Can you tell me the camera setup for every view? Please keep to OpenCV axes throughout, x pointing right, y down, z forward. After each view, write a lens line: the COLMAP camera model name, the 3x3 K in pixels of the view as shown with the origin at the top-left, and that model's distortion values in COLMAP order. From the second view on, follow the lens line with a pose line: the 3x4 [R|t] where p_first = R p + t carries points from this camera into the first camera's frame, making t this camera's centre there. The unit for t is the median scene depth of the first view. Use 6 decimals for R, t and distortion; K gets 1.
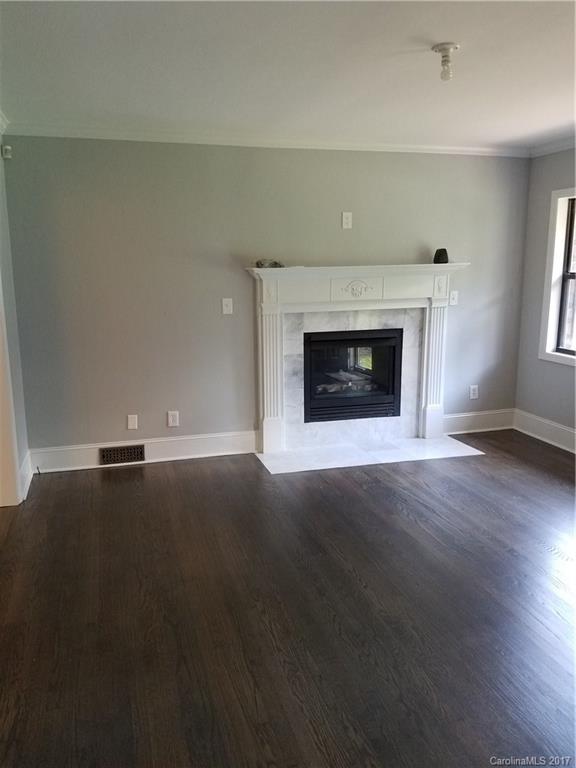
lens RADIAL K [[607.2, 0, 280.6], [0, 607.2, 385.7], [0, 0, 1]] dist [0.119549, -0.157839]
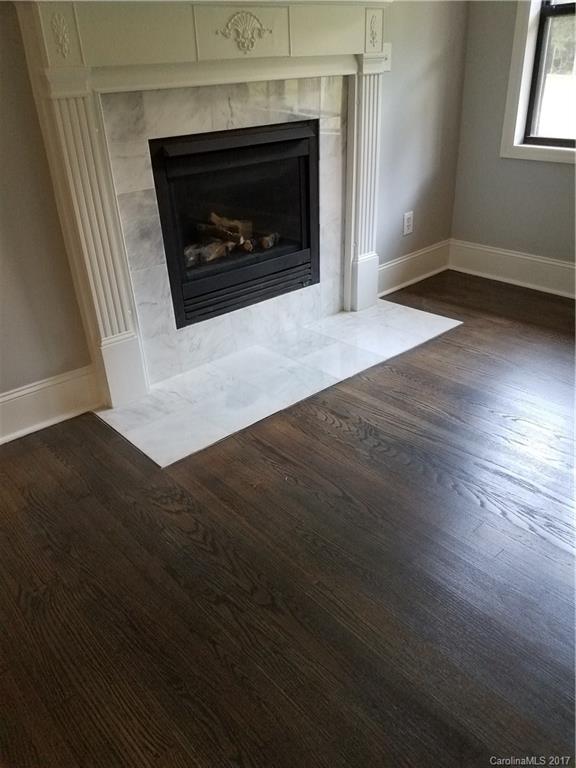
lens RADIAL K [[607.2, 0, 289.2], [0, 607.2, 369.8], [0, 0, 1]] dist [0.119549, -0.157839]
pose [[0.897681, -0.219076, 0.382328, -0.079256], [0.113963, 0.953559, 0.278816, -0.038996], [-0.425654, -0.206717, 0.880958, 0.494537]]
